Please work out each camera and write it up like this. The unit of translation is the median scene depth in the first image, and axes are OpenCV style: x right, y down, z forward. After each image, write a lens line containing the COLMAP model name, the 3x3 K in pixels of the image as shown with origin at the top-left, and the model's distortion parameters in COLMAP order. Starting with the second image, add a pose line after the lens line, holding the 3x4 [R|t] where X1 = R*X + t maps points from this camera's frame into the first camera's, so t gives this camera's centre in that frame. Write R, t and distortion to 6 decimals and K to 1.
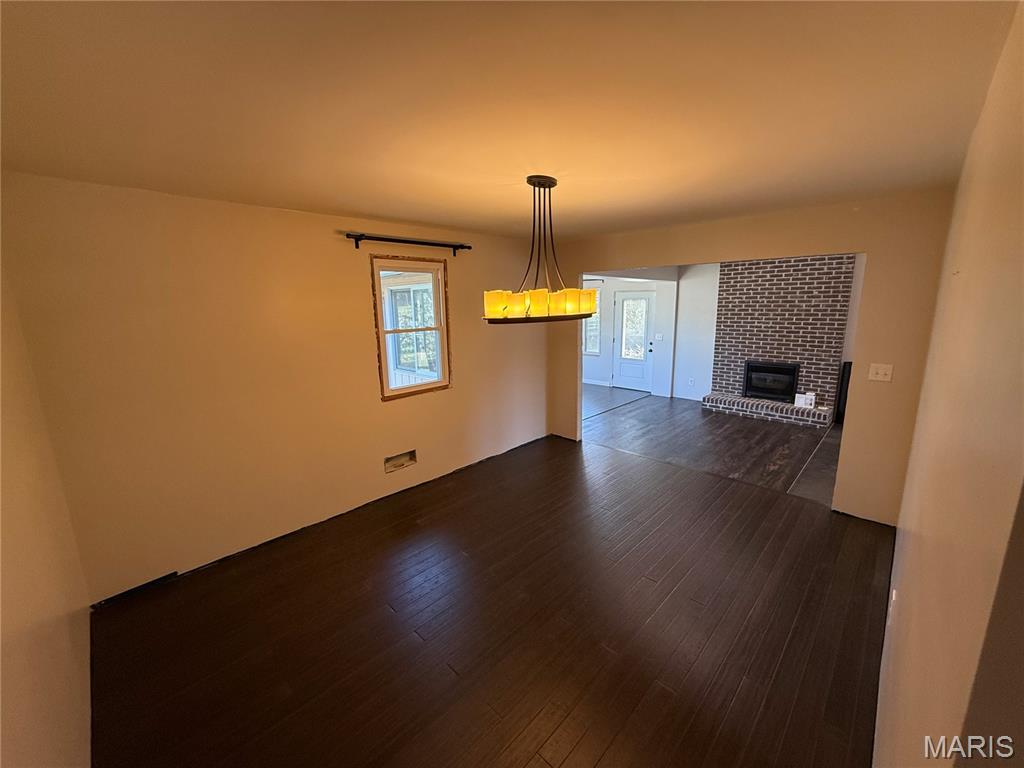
lens RADIAL K [[409.0, 0, 514.2], [0, 409.0, 377.3], [0, 0, 1]] dist [-0.002430, -0.000006]
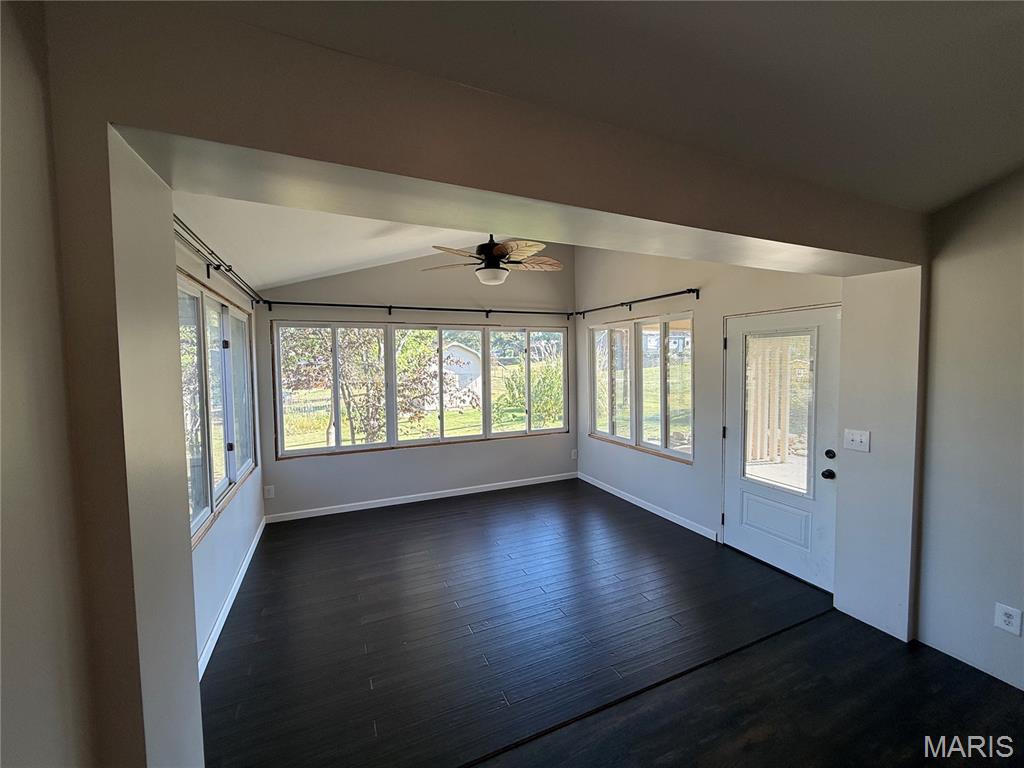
lens RADIAL K [[409.0, 0, 514.1], [0, 409.0, 376.2], [0, 0, 1]] dist [-0.002430, -0.000006]
pose [[0.927169, 0.025335, -0.373787, 0.203939], [-0.076141, 0.989631, -0.121790, -0.082077], [0.366825, 0.141380, 0.919484, 0.545993]]
